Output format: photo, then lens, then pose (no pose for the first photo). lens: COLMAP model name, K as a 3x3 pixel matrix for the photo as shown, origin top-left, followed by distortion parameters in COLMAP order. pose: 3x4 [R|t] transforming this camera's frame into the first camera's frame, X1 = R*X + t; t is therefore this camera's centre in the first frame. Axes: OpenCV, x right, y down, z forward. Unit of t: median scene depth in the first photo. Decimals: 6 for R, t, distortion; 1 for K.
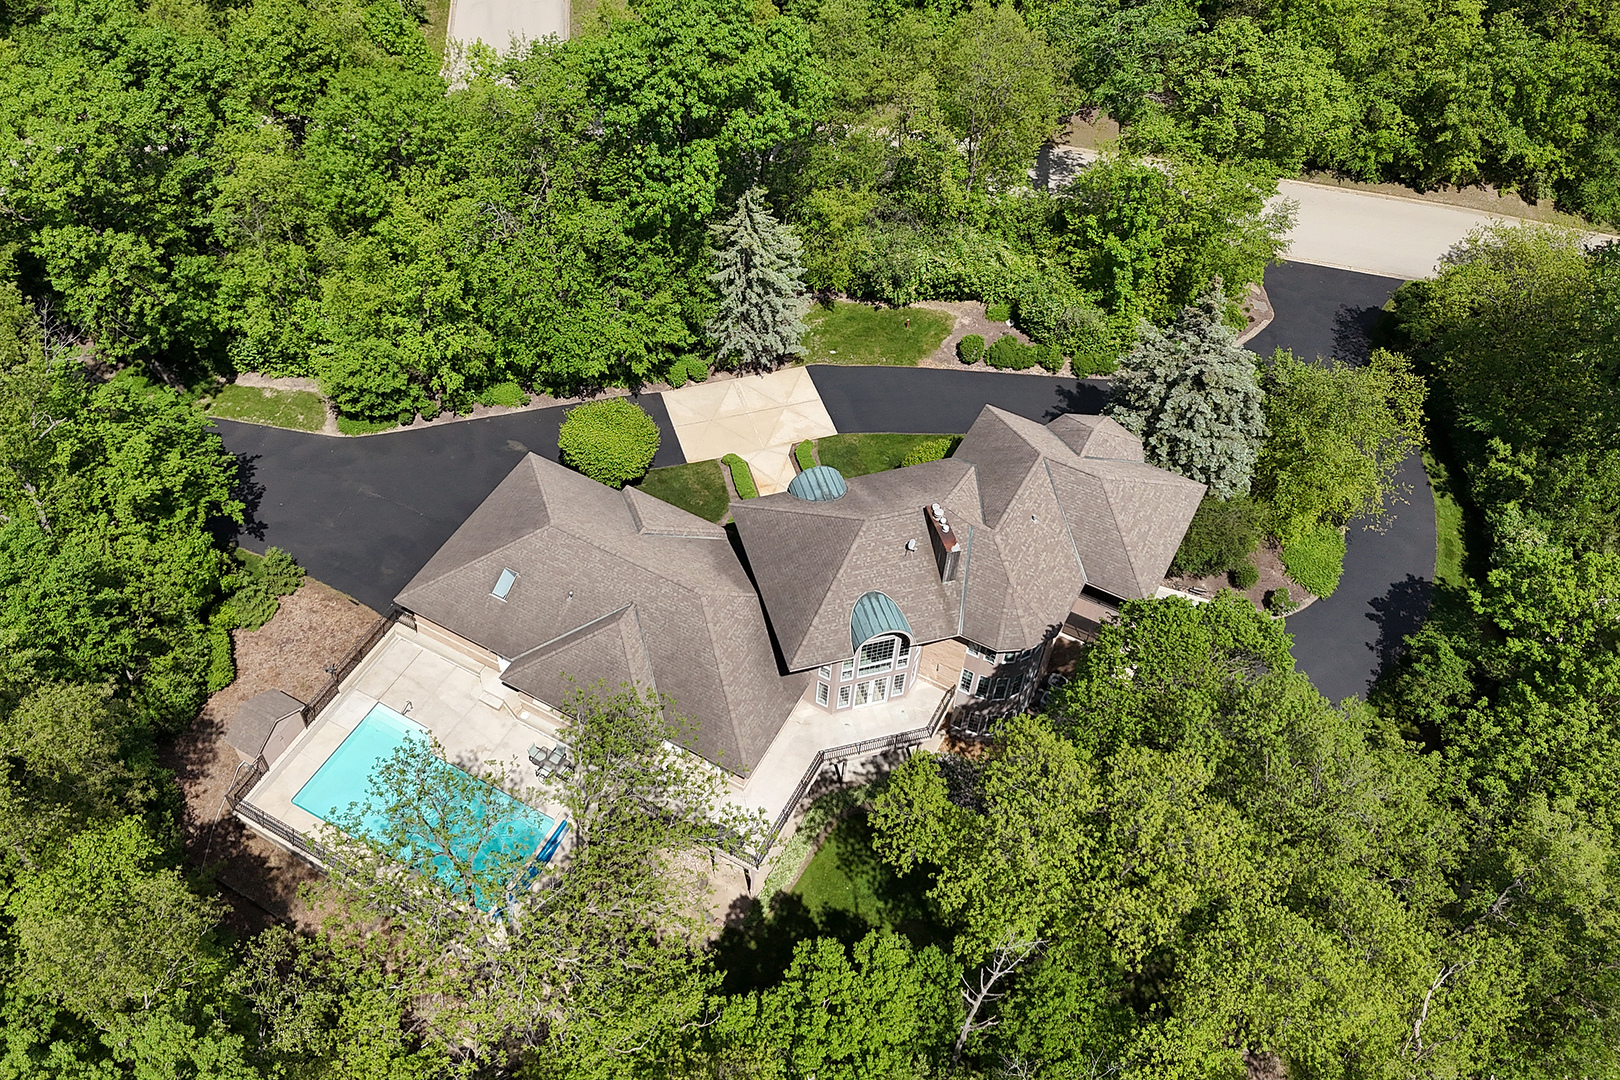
lens RADIAL K [[1349.7, 0, 810.0], [0, 1349.7, 540.0], [0, 0, 1]] dist [0.078850, -0.000294]
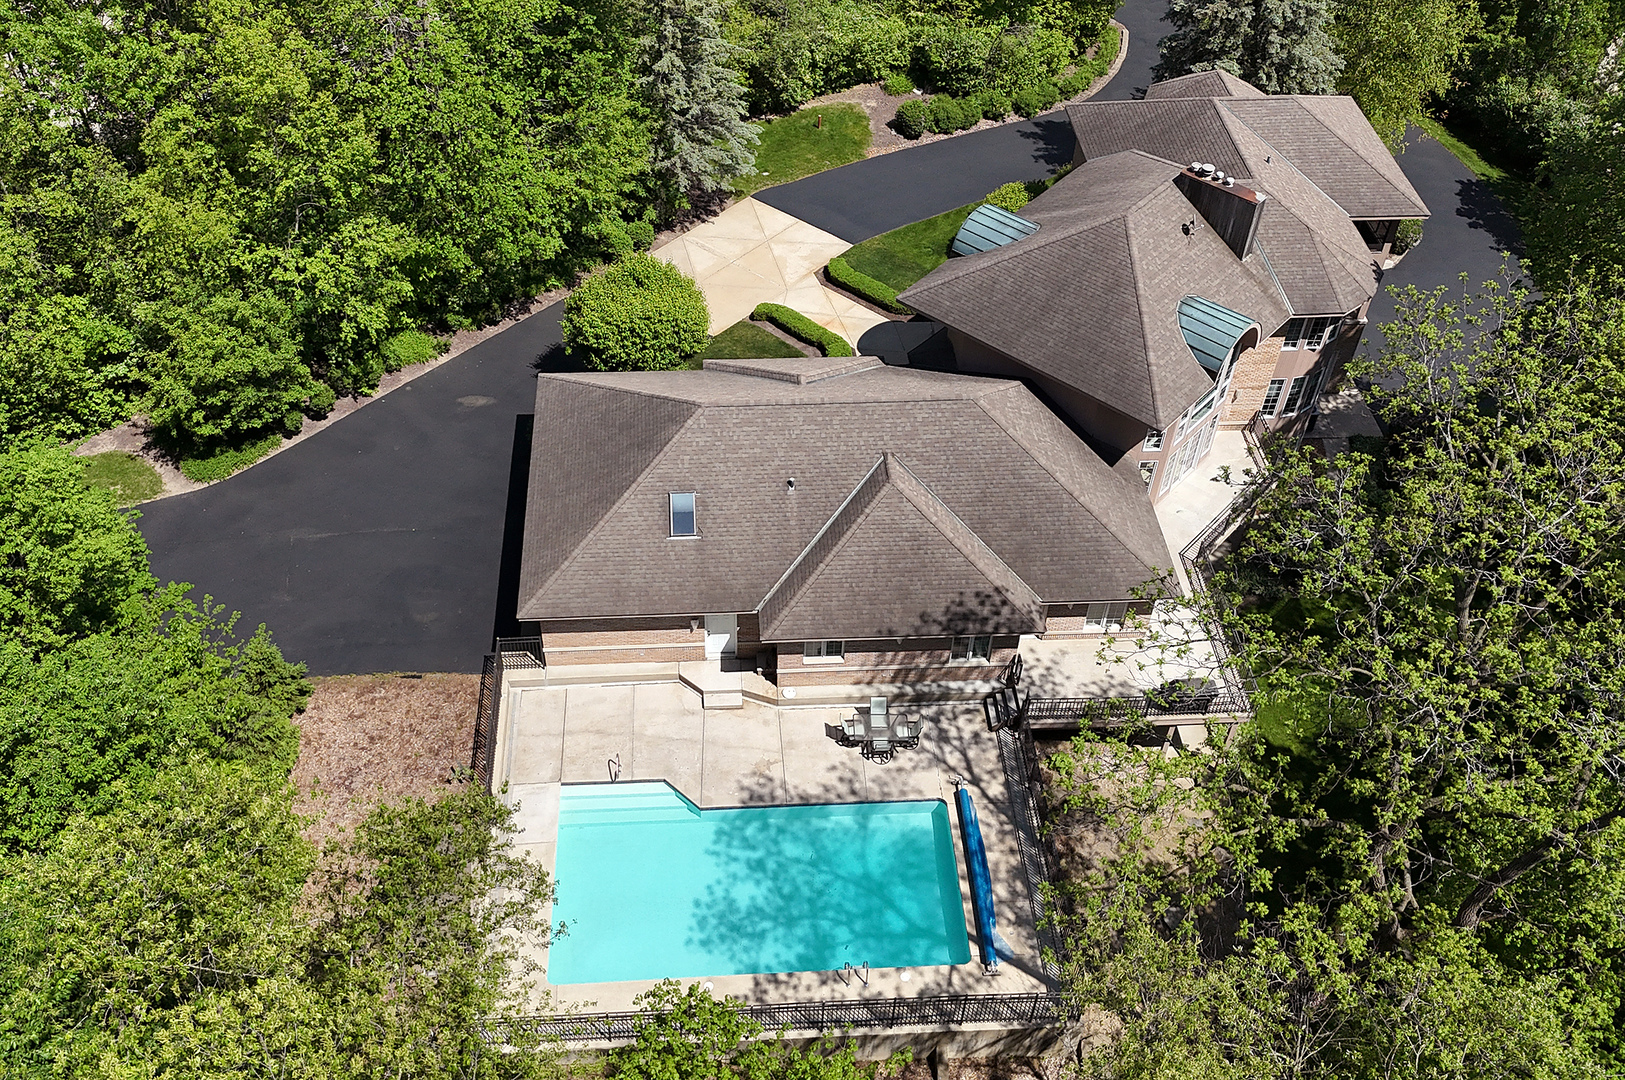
lens RADIAL K [[1353.9, 0, 812.5], [0, 1353.9, 540.0], [0, 0, 1]] dist [0.078850, -0.000294]
pose [[0.840080, -0.392294, 0.374661, -0.348580], [0.417119, 0.908708, 0.016194, 0.048755], [-0.346810, 0.142674, 0.927020, 0.333467]]
